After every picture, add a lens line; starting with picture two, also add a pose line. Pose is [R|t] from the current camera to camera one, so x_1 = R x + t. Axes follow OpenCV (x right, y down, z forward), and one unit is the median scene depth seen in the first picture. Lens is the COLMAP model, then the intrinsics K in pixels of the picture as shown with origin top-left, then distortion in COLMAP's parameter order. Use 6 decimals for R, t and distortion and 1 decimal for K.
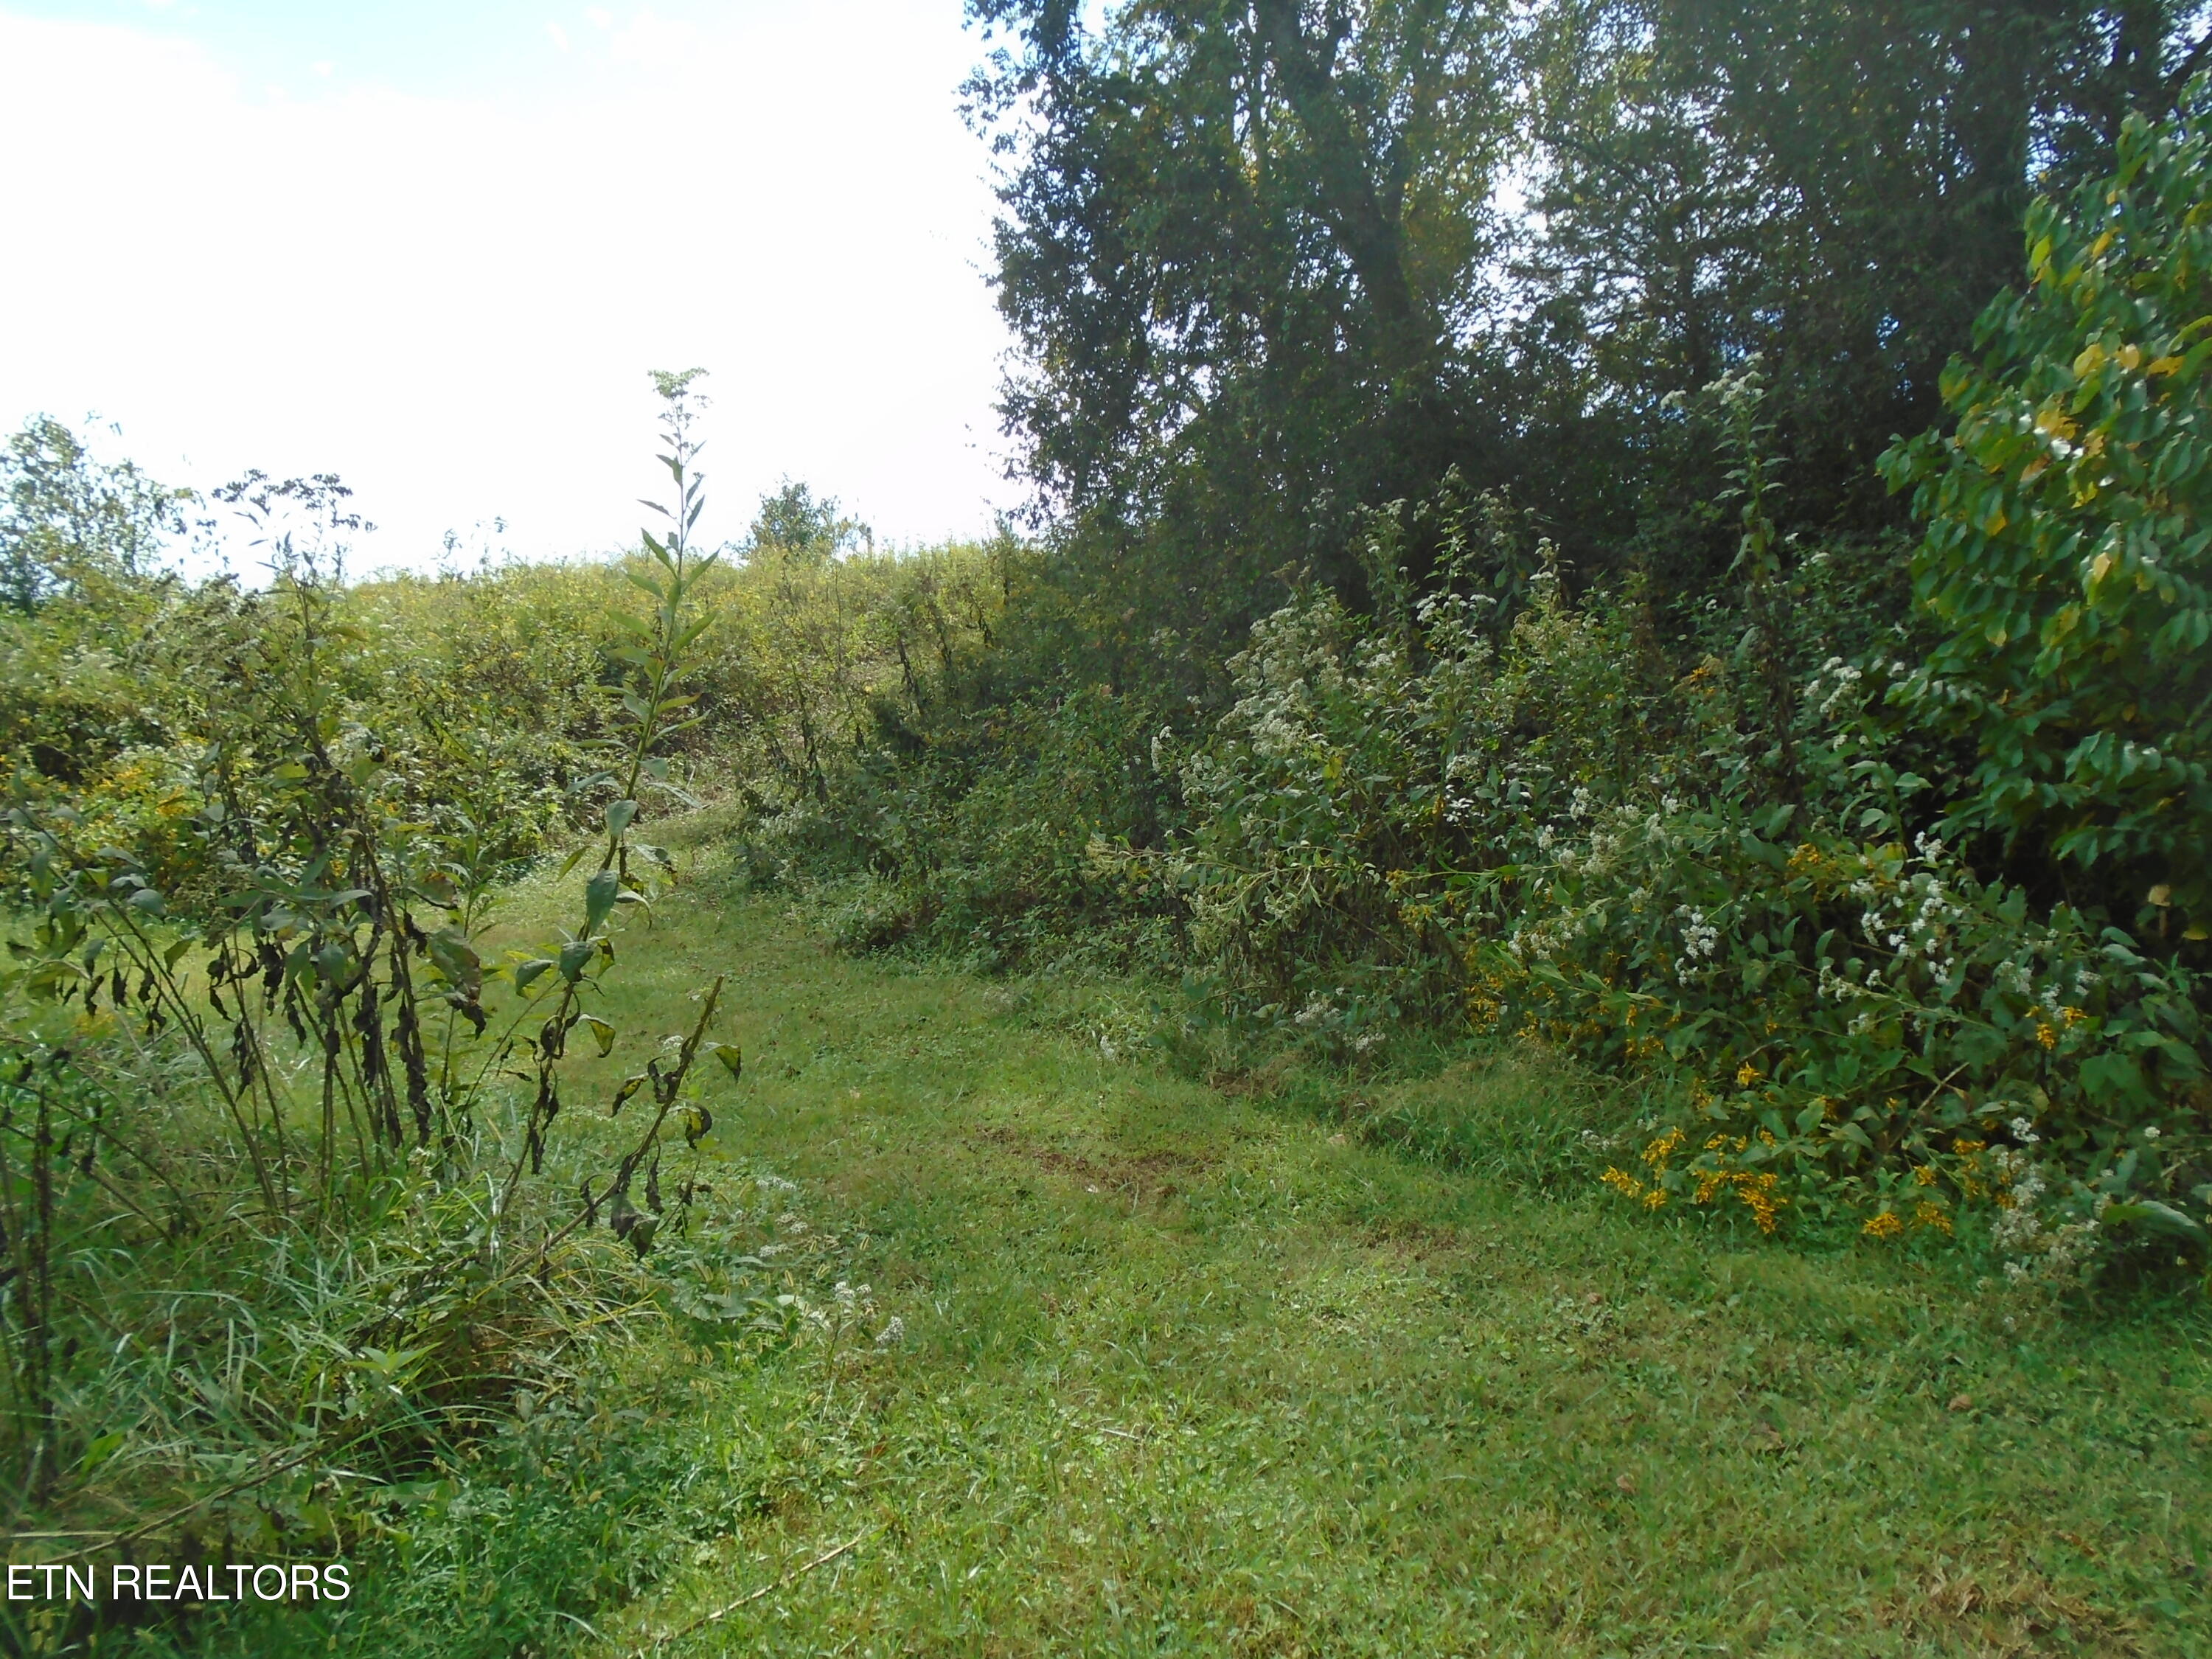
lens RADIAL K [[1739.6, 0, 1105.7], [0, 1739.6, 829.4], [0, 0, 1]] dist [-0.004940, 0.000539]
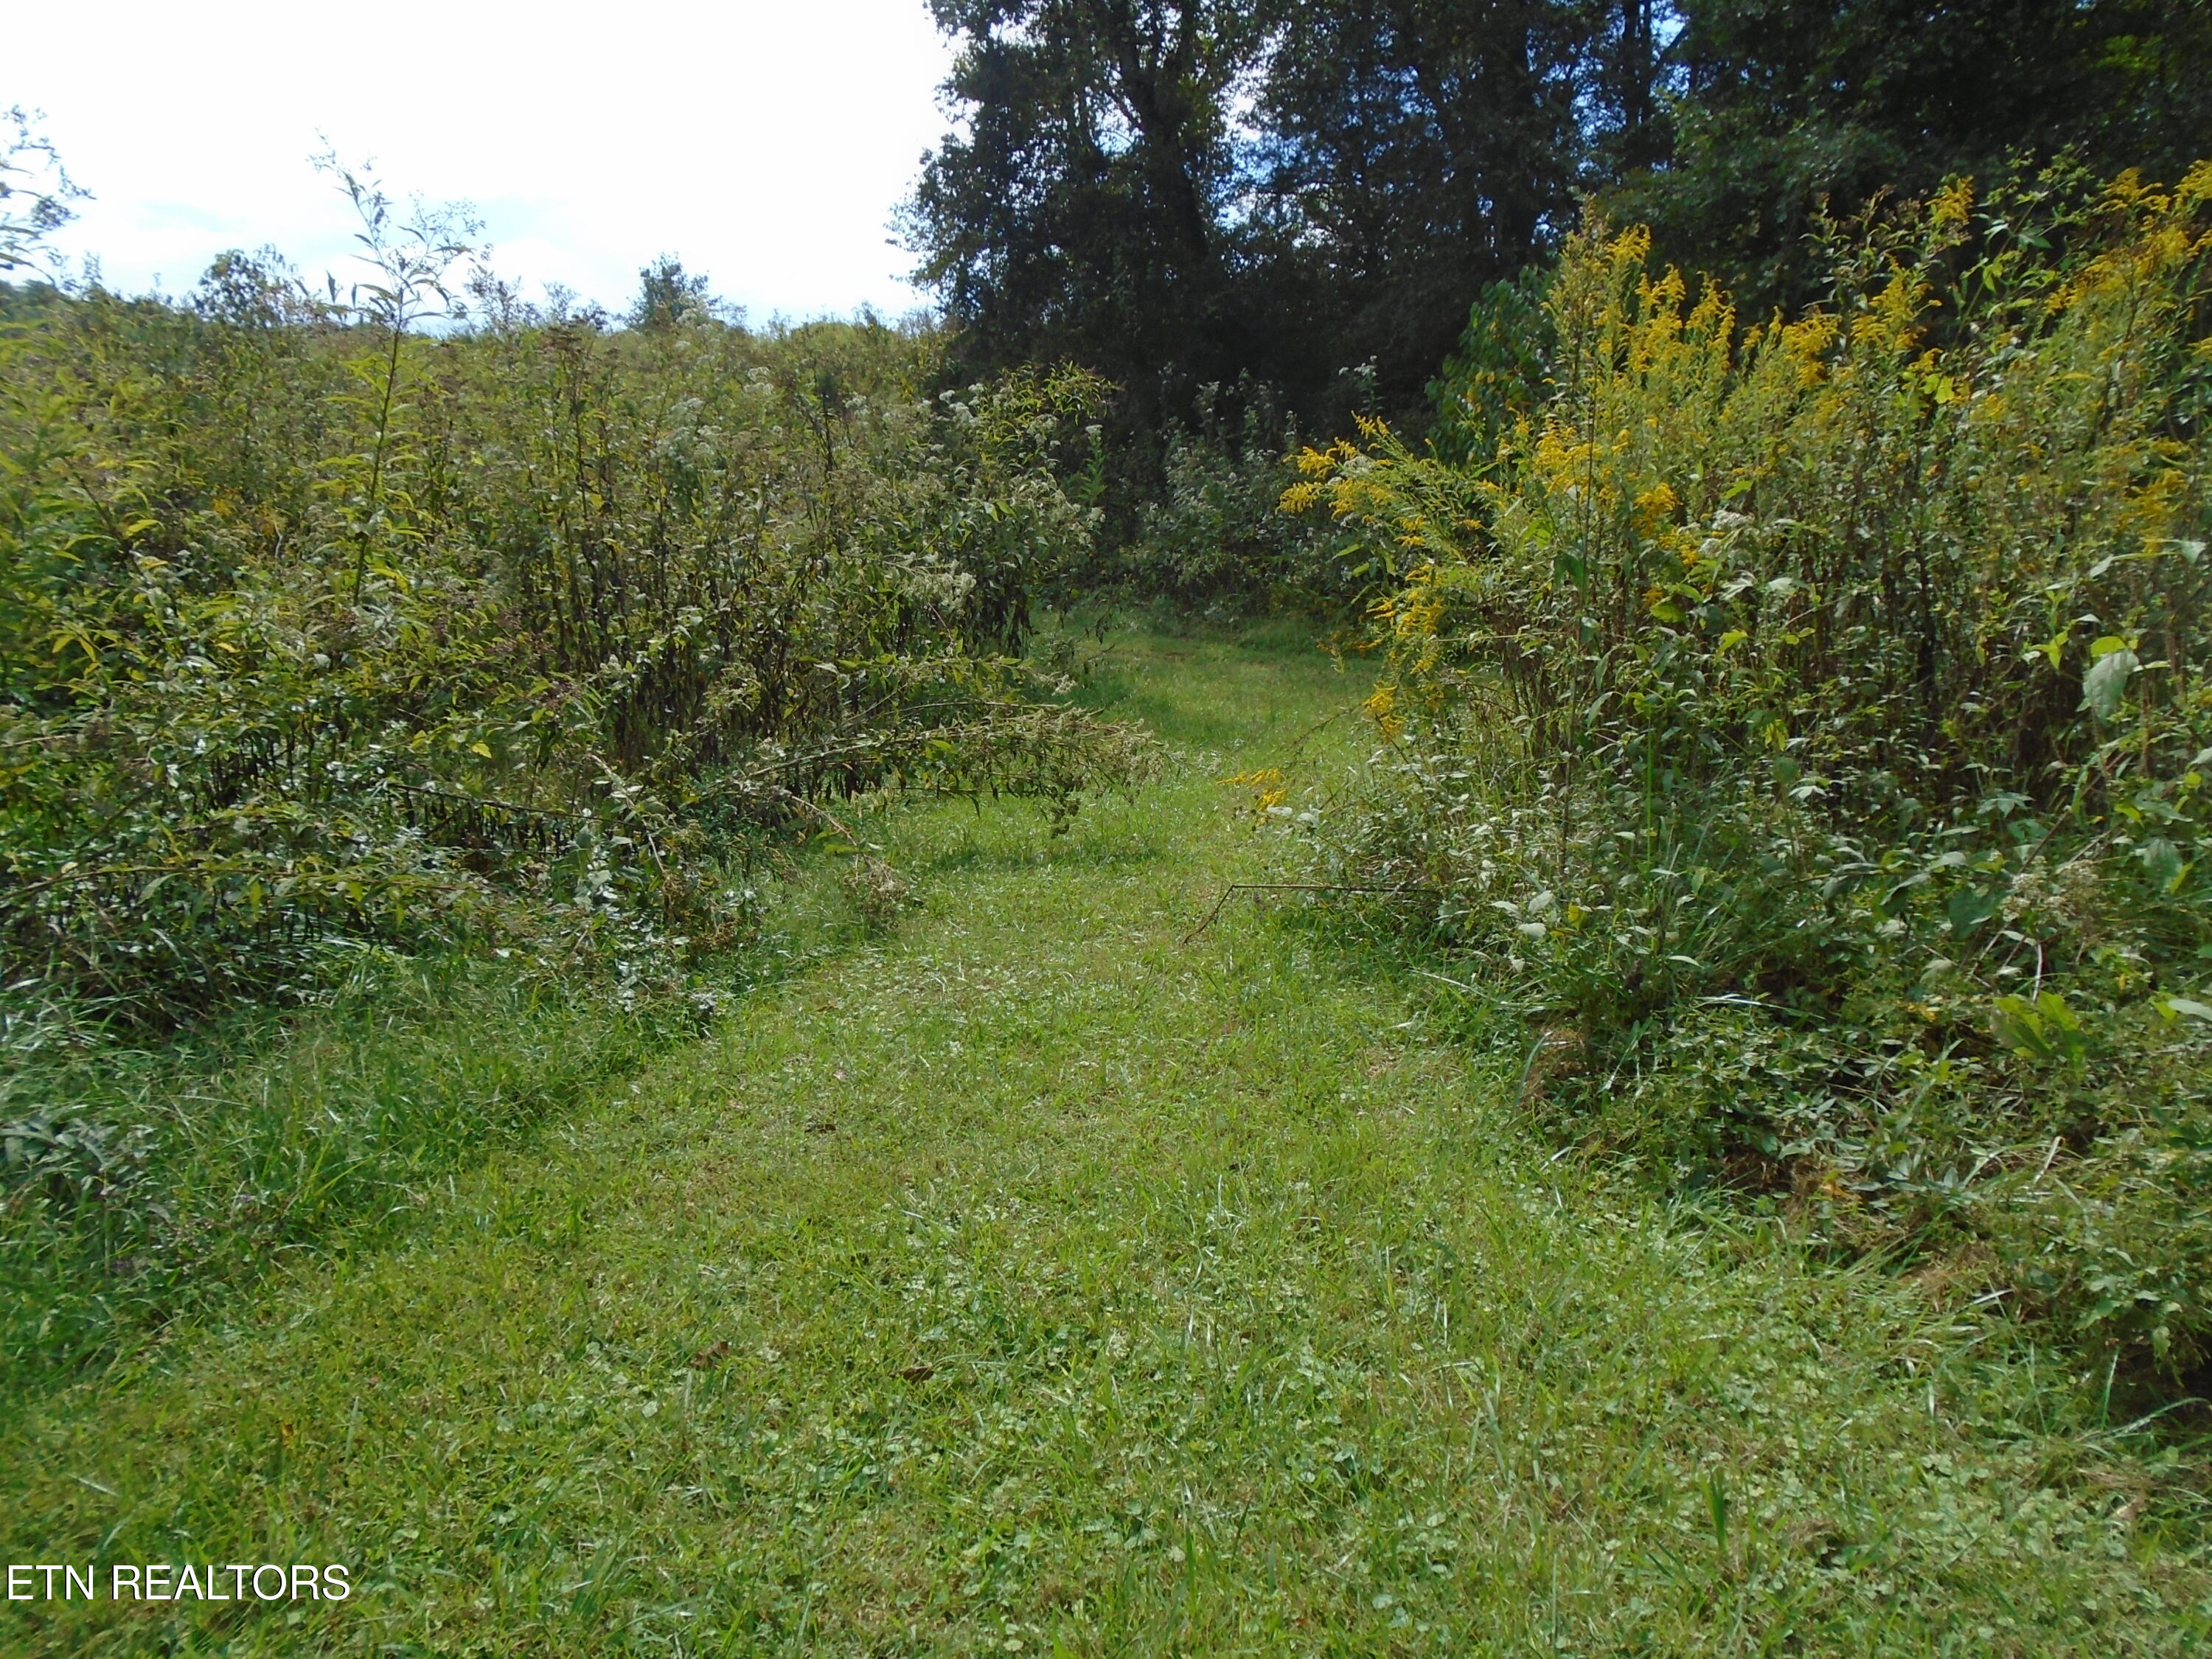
lens RADIAL K [[1739.6, 0, 1106.5], [0, 1739.6, 829.4], [0, 0, 1]] dist [-0.004940, 0.000539]
pose [[0.984810, -0.031106, 0.170828, -0.143595], [0.003547, 0.987221, 0.159318, 0.002563], [-0.173601, -0.156292, 0.972335, -0.463941]]
